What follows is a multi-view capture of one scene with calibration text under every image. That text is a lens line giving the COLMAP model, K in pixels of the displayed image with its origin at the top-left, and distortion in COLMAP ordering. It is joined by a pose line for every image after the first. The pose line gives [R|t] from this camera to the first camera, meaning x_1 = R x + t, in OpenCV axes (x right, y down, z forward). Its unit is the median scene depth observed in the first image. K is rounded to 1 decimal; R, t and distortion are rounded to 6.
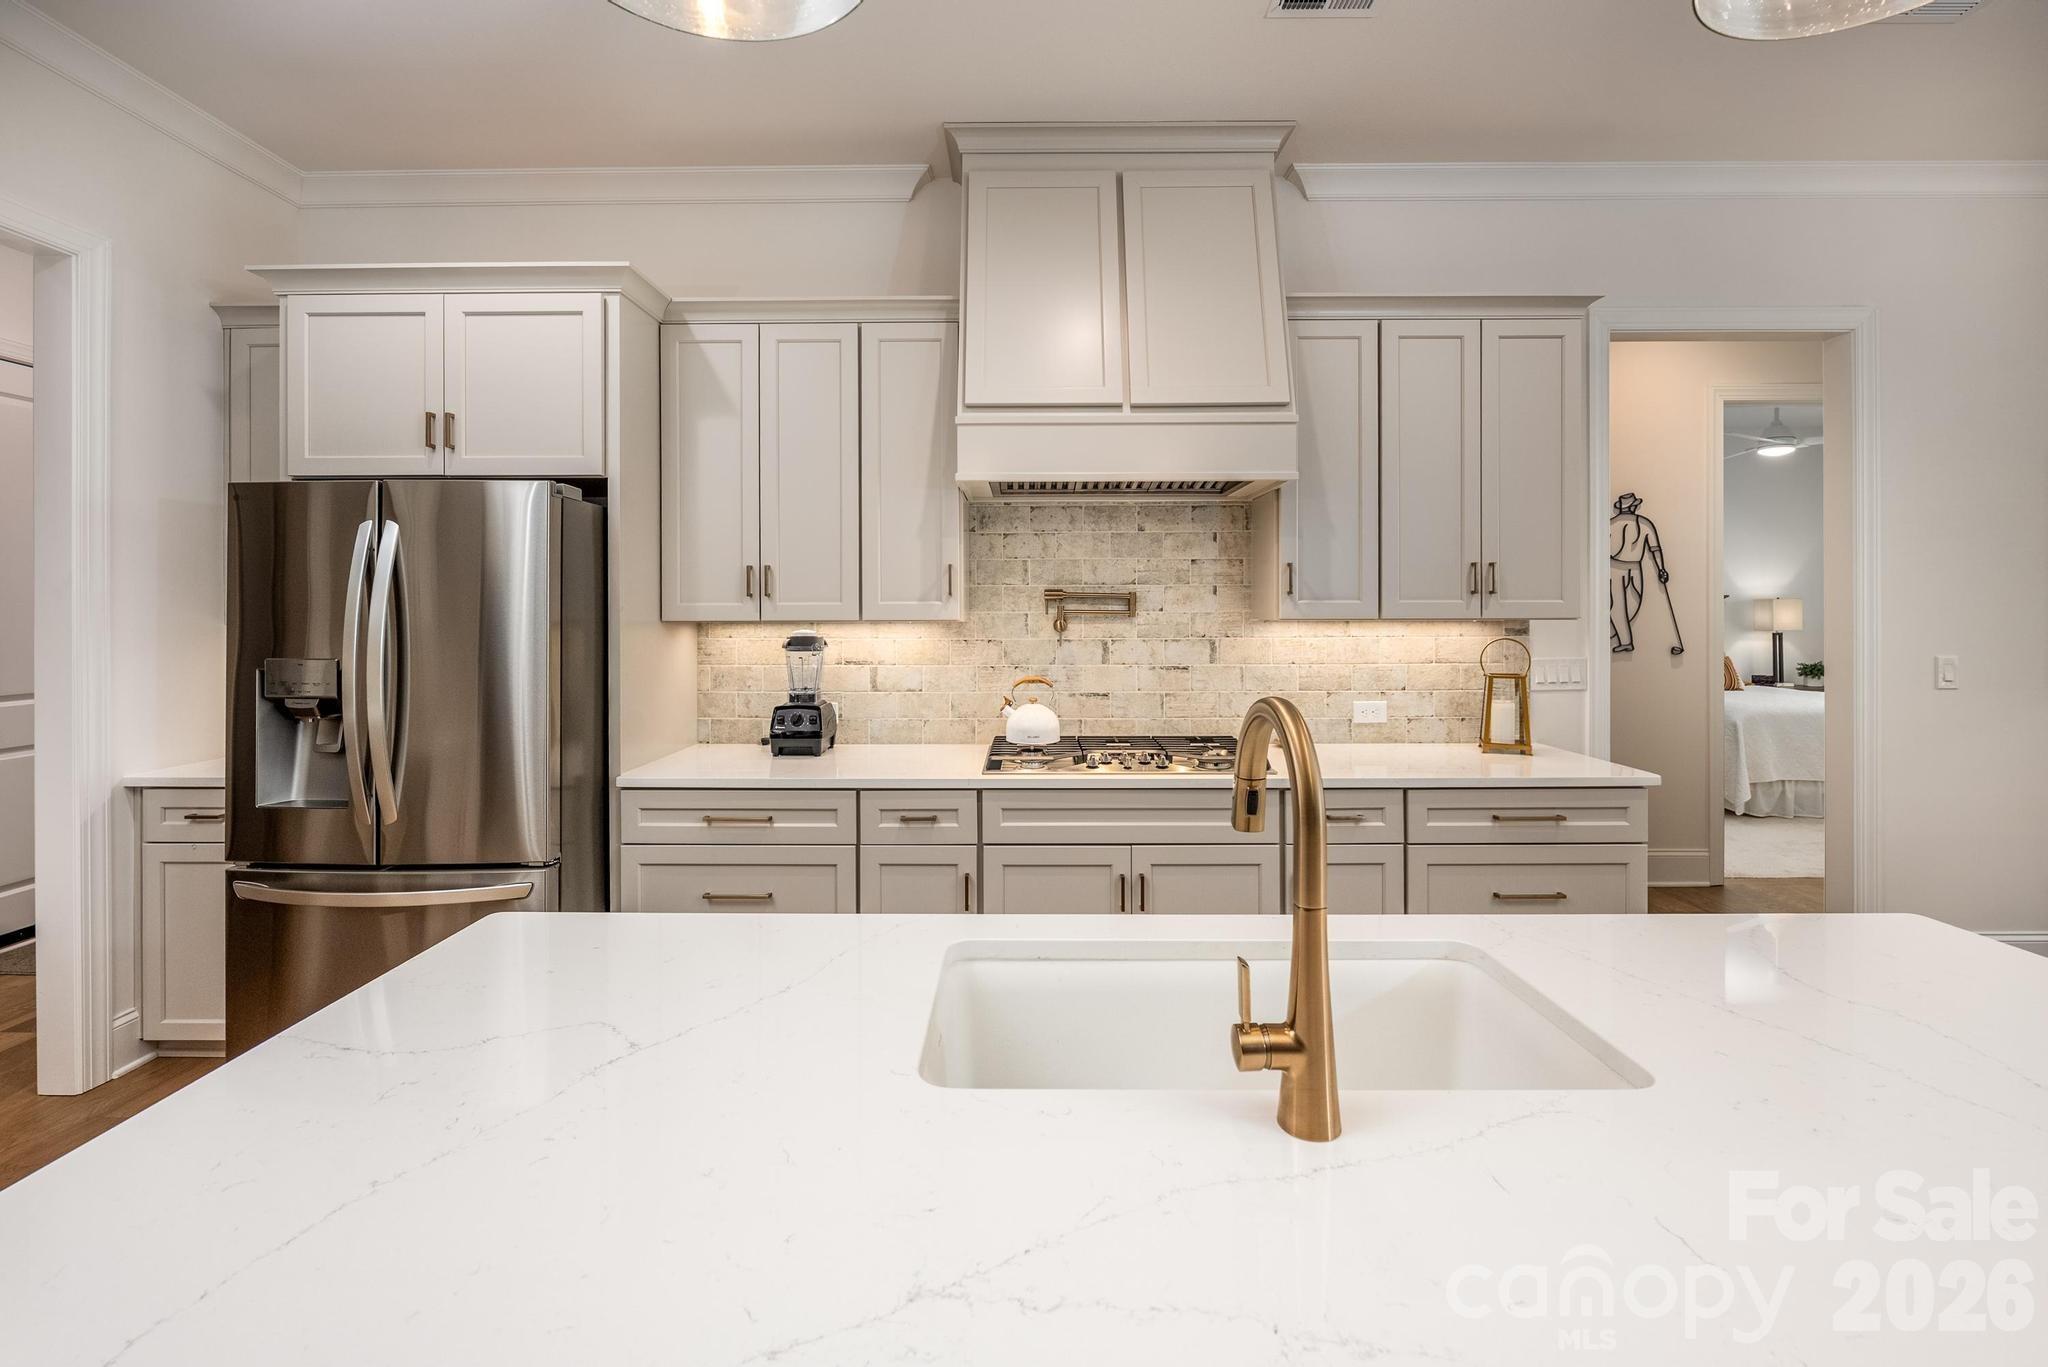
lens RADIAL K [[854.8, 0, 1022.9], [0, 854.8, 601.9], [0, 0, 1]] dist [-0.002573, -0.000455]
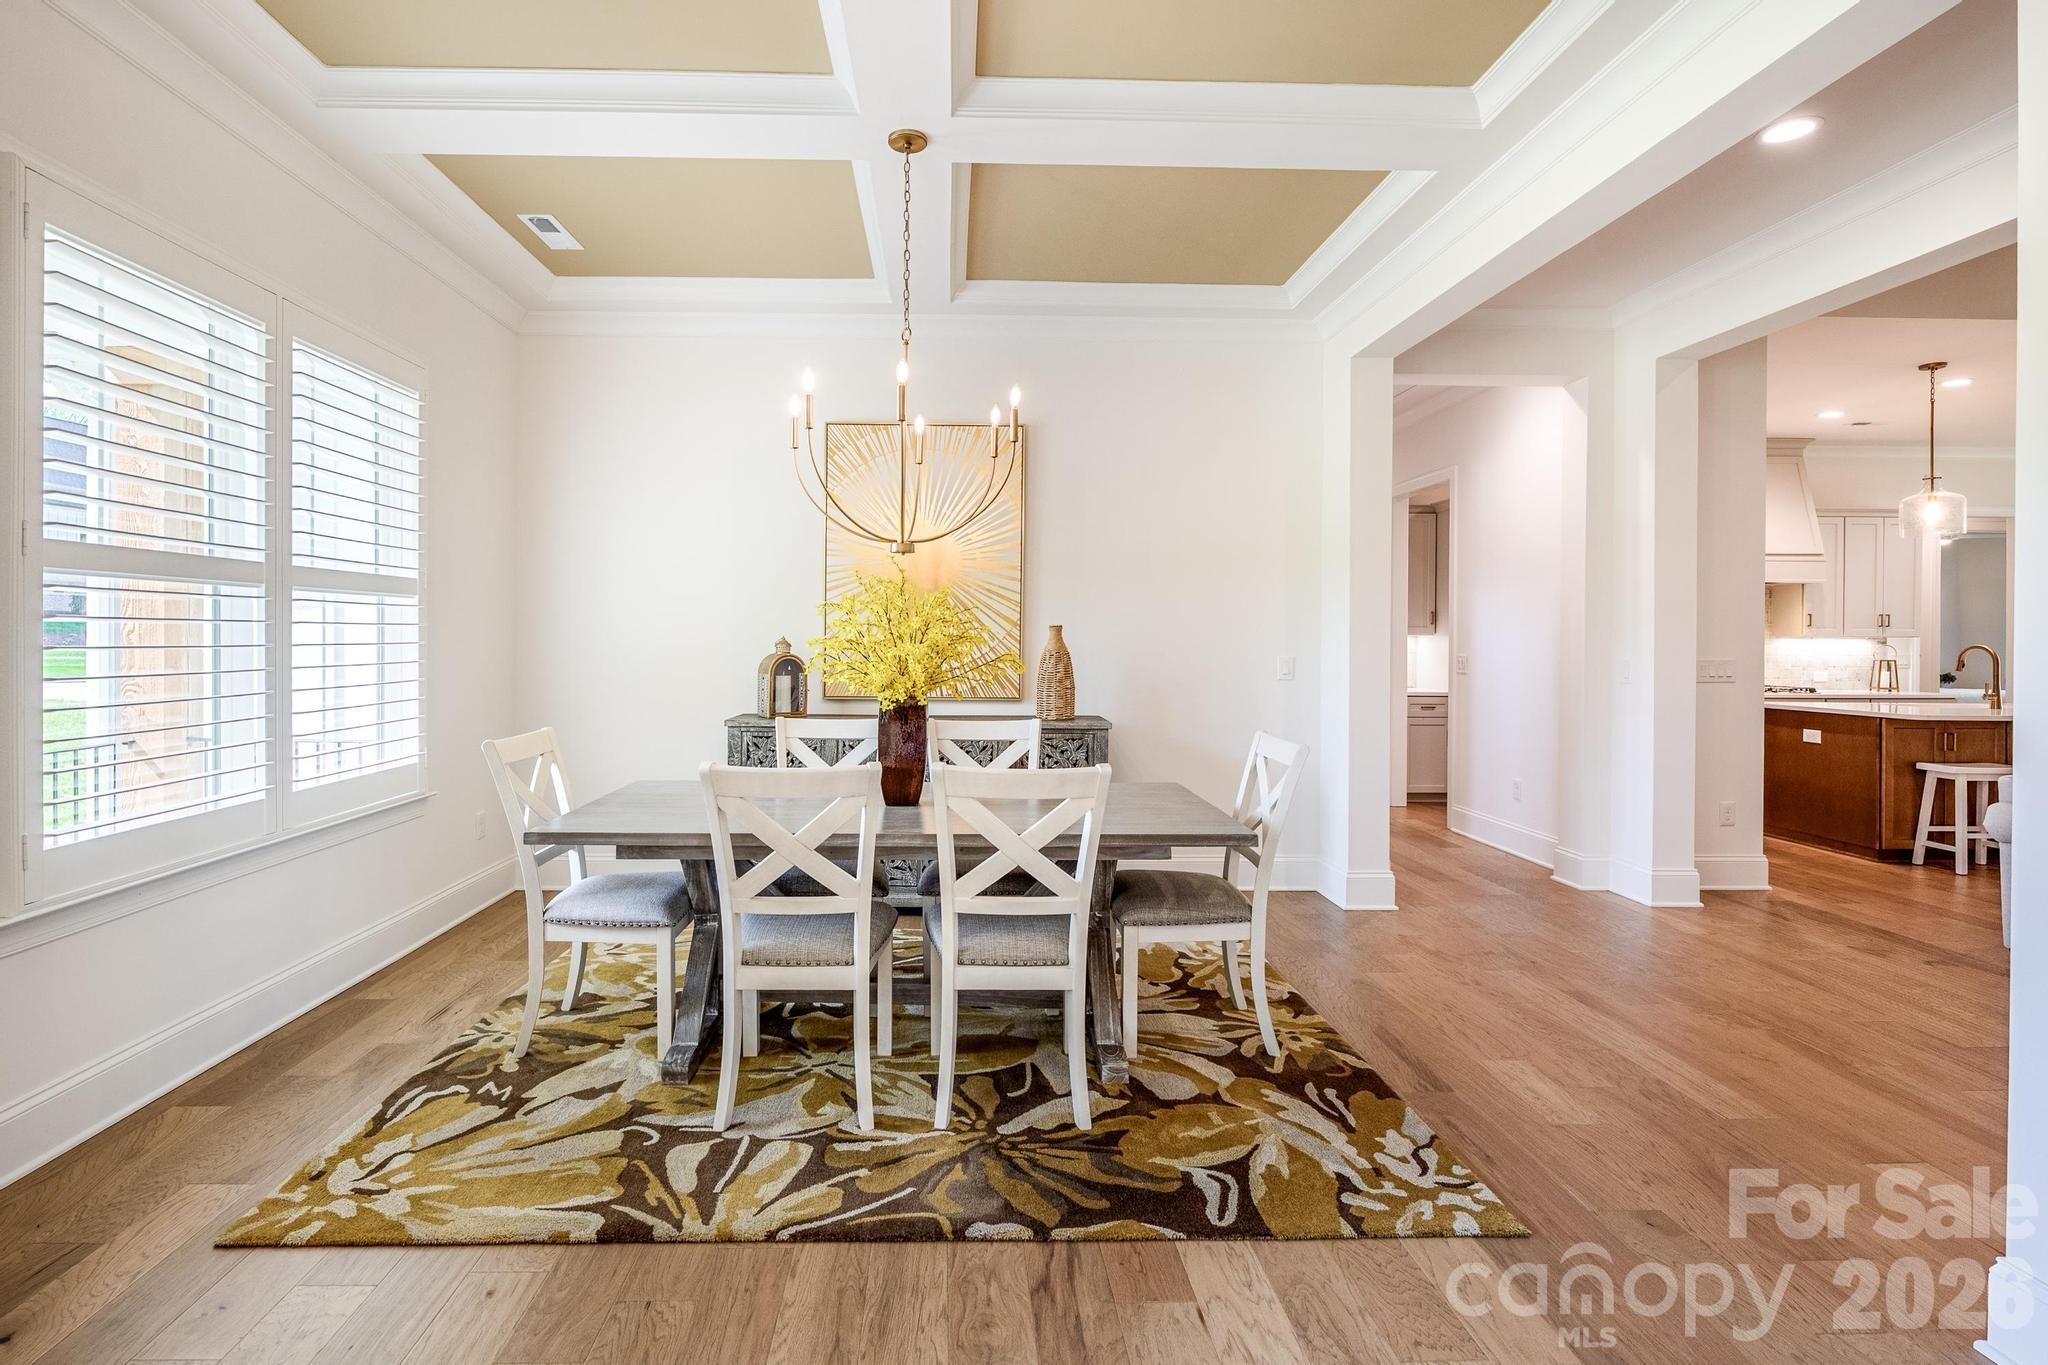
lens RADIAL K [[995.9, 0, 957.2], [0, 995.9, 642.3], [0, 0, 1]] dist [-0.004616, -0.000498]
pose [[0.999666, 0.008522, 0.024389, -2.050279], [-0.008921, 0.999828, 0.016275, 0.011455], [-0.024247, -0.016487, 0.999570, -1.682557]]
